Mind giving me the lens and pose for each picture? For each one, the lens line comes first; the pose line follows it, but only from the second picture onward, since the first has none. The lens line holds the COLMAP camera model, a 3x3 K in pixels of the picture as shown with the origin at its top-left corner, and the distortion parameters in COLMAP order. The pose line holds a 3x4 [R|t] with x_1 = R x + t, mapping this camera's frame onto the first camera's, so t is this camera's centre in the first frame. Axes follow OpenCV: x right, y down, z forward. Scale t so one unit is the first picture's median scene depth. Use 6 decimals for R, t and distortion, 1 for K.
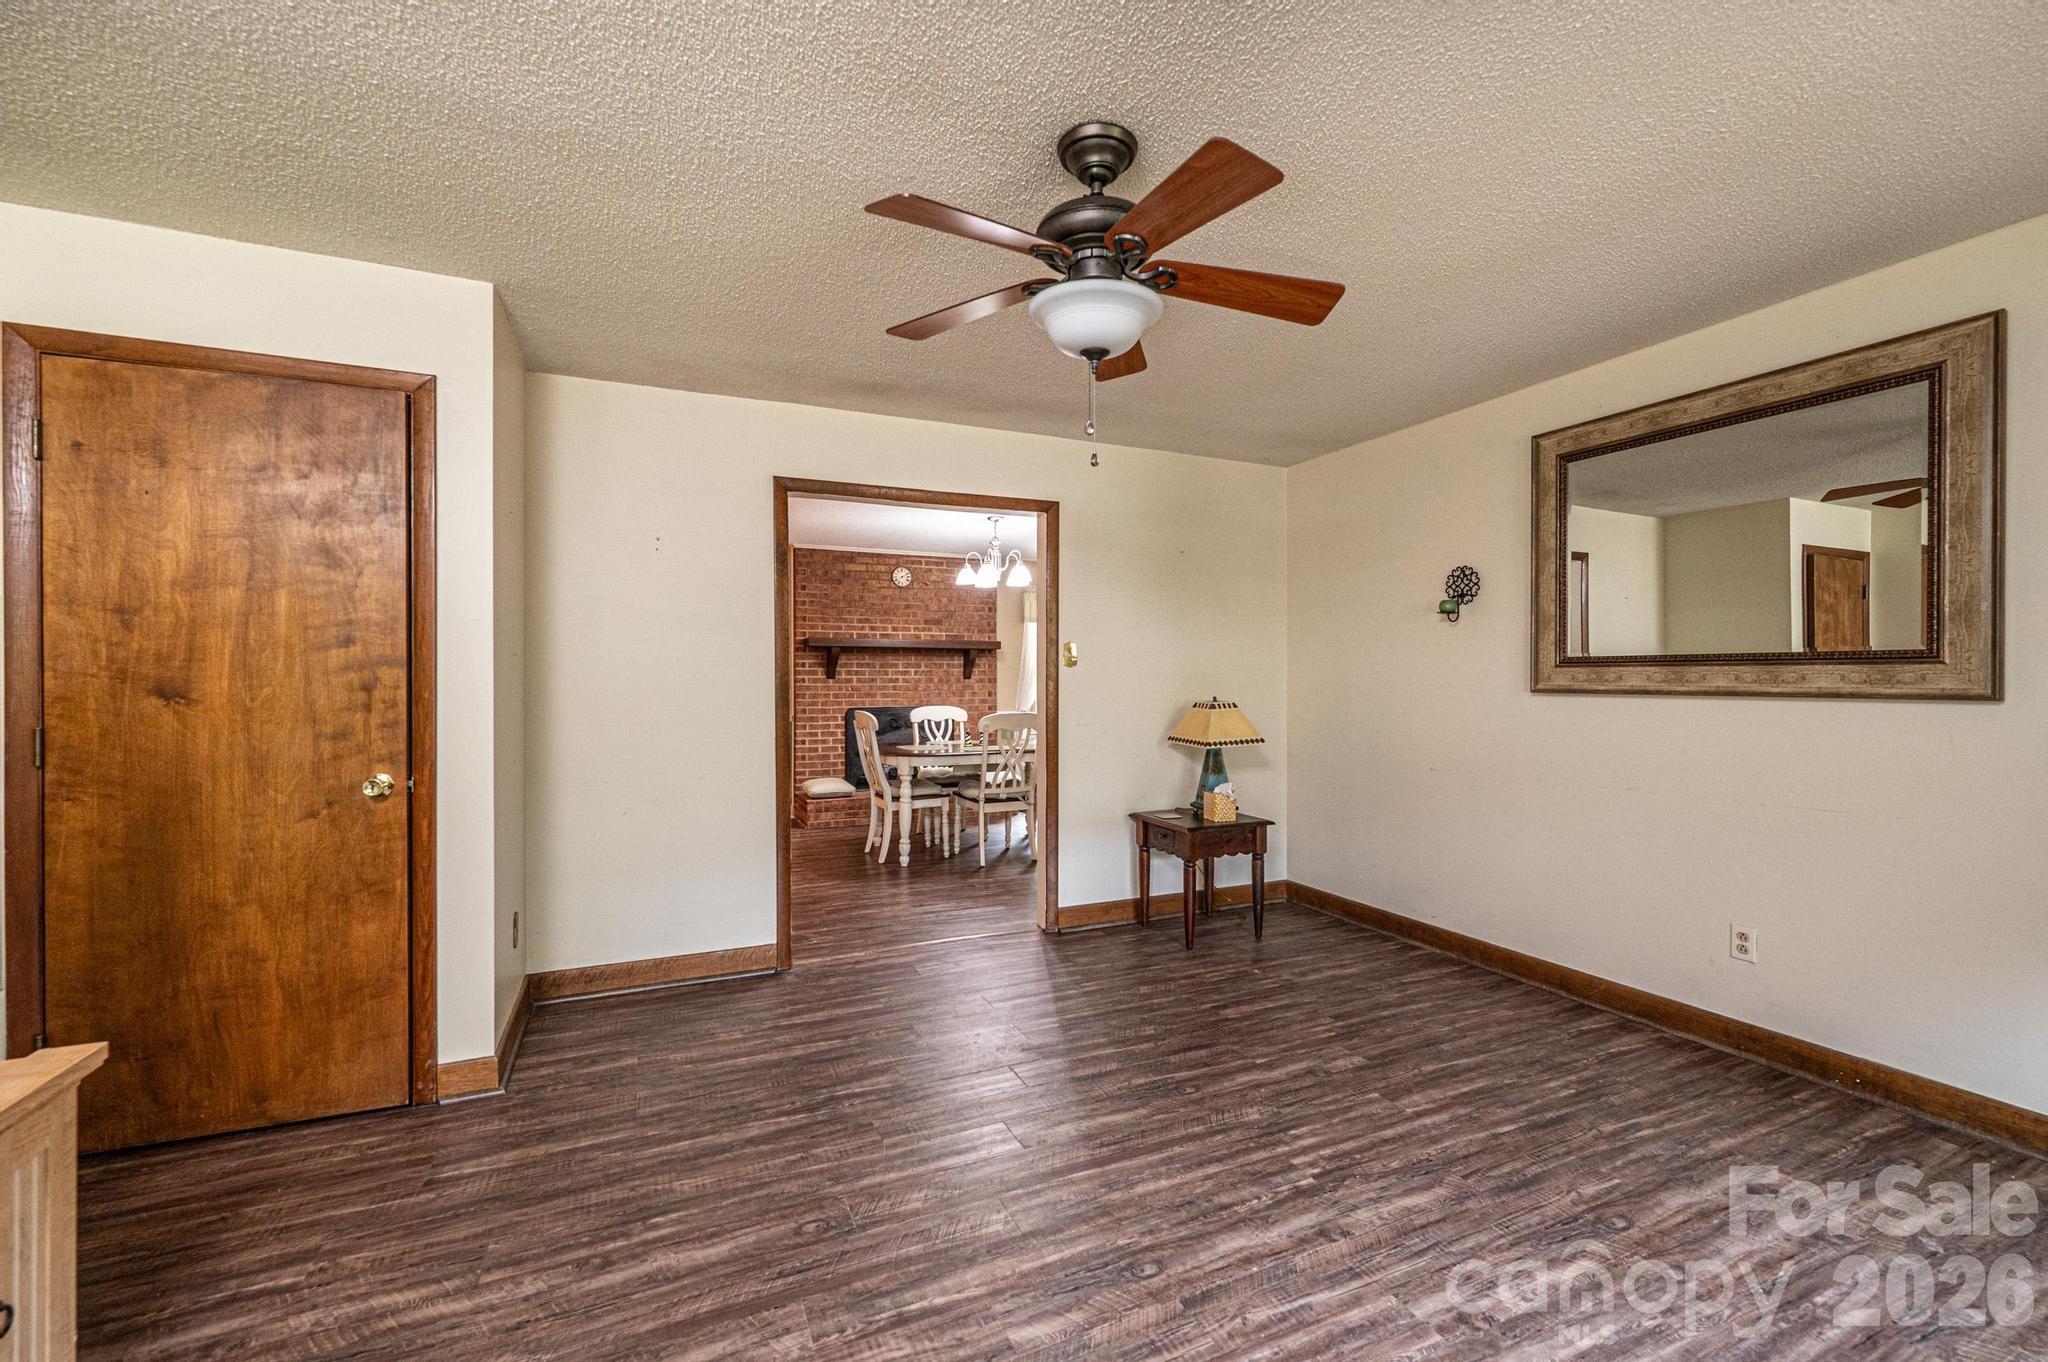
lens RADIAL K [[842.8, 0, 1020.6], [0, 842.8, 685.7], [0, 0, 1]] dist [-0.000485, -0.000104]
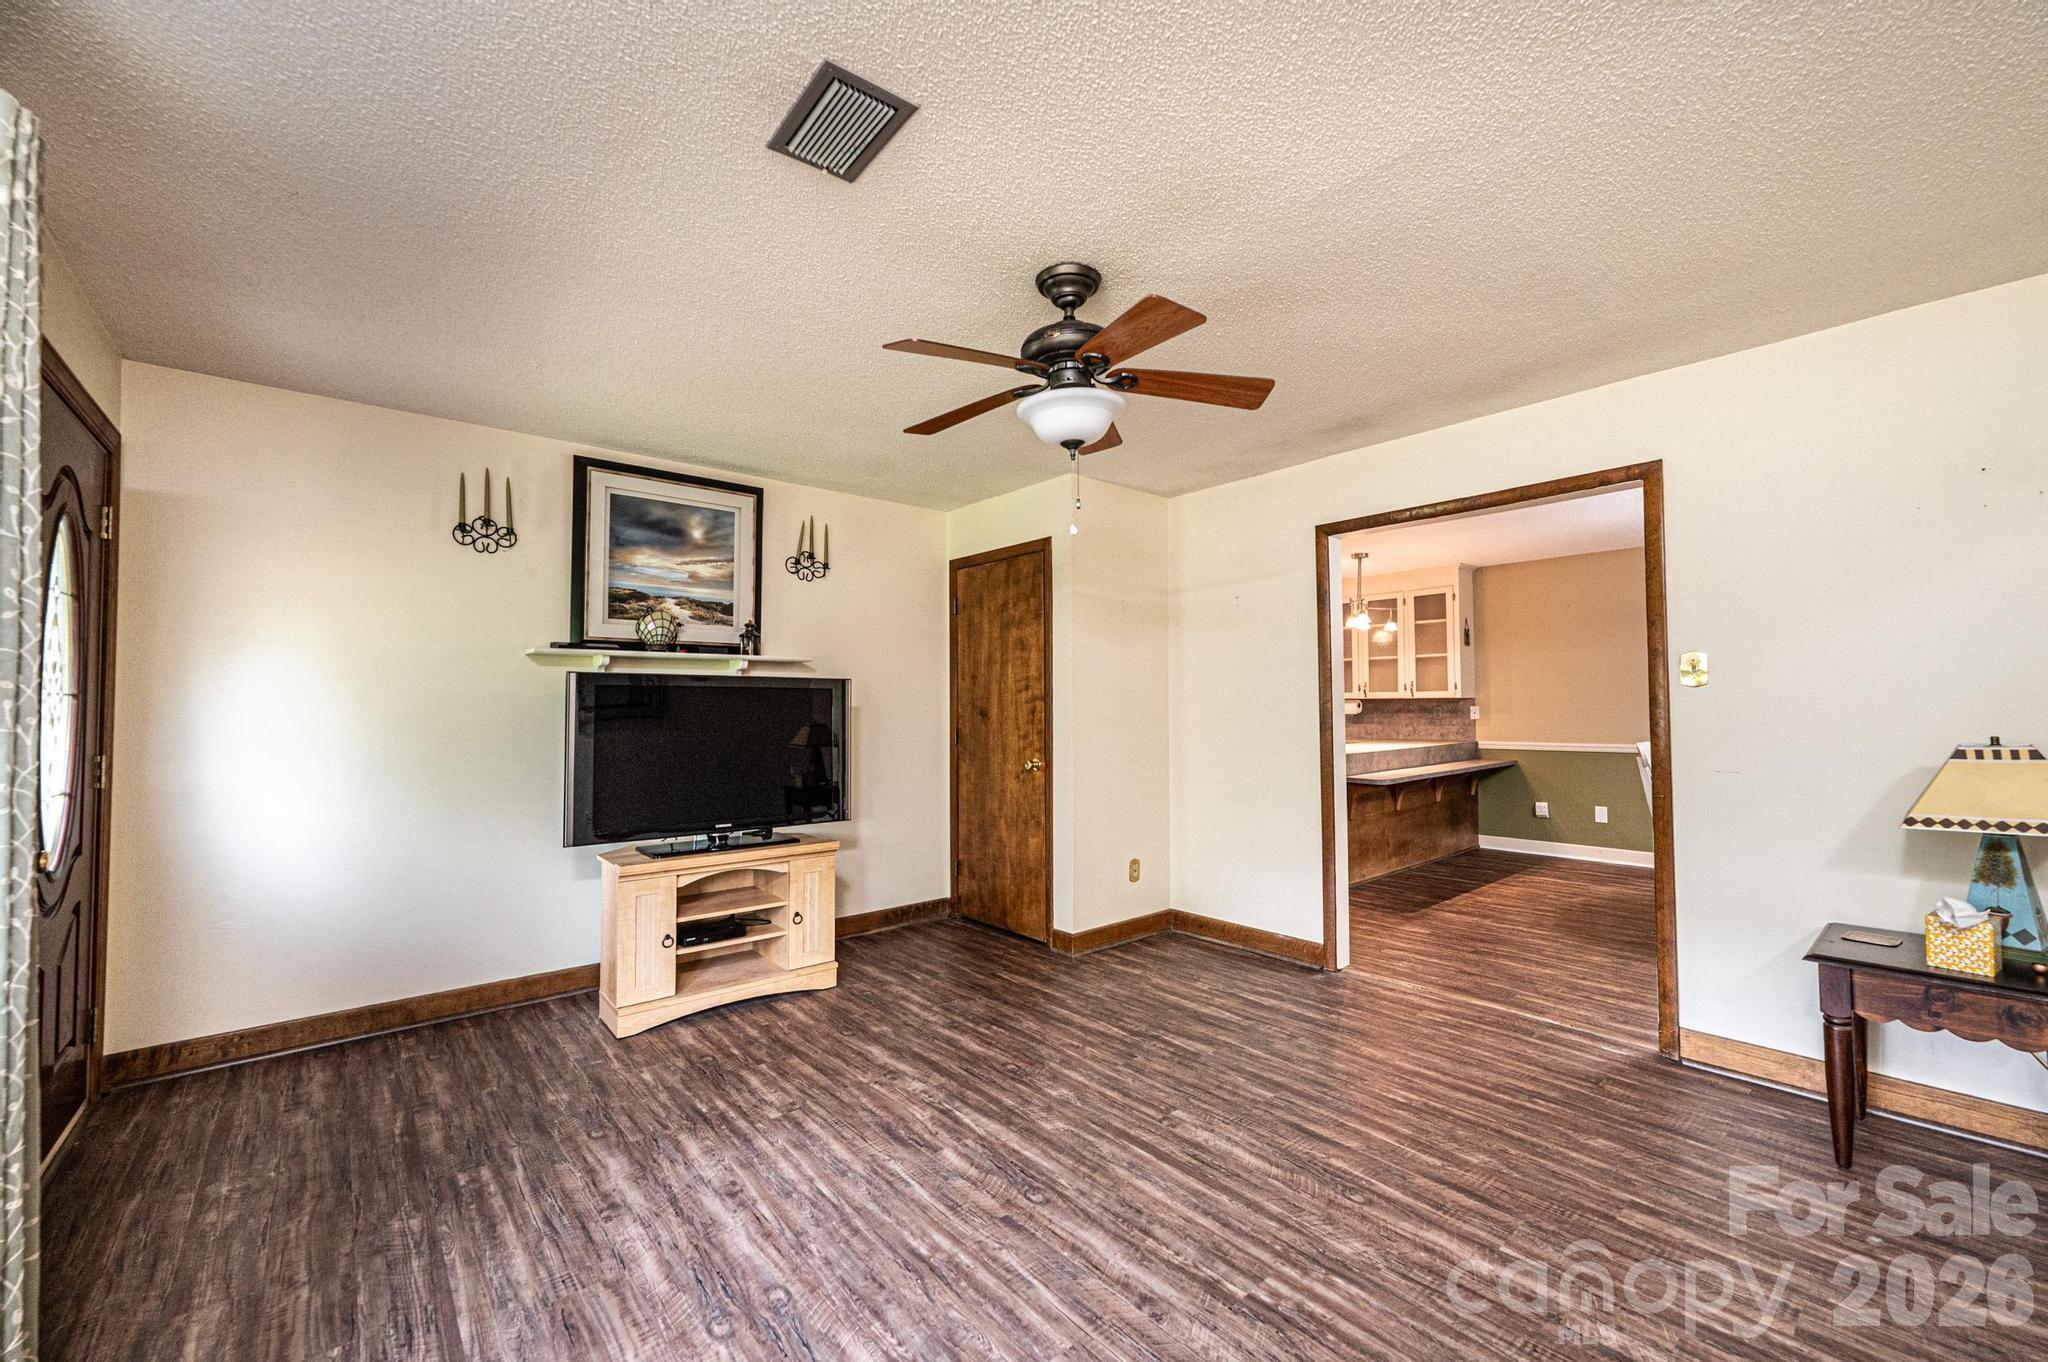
lens RADIAL K [[814.2, 0, 1026.6], [0, 814.2, 682.5], [0, 0, 1]] dist [-0.000393, 0.000119]
pose [[0.283574, -0.028775, -0.958519, 1.027130], [-0.000443, 0.999546, -0.030138, -0.009010], [0.958950, 0.008971, 0.283432, 0.515983]]
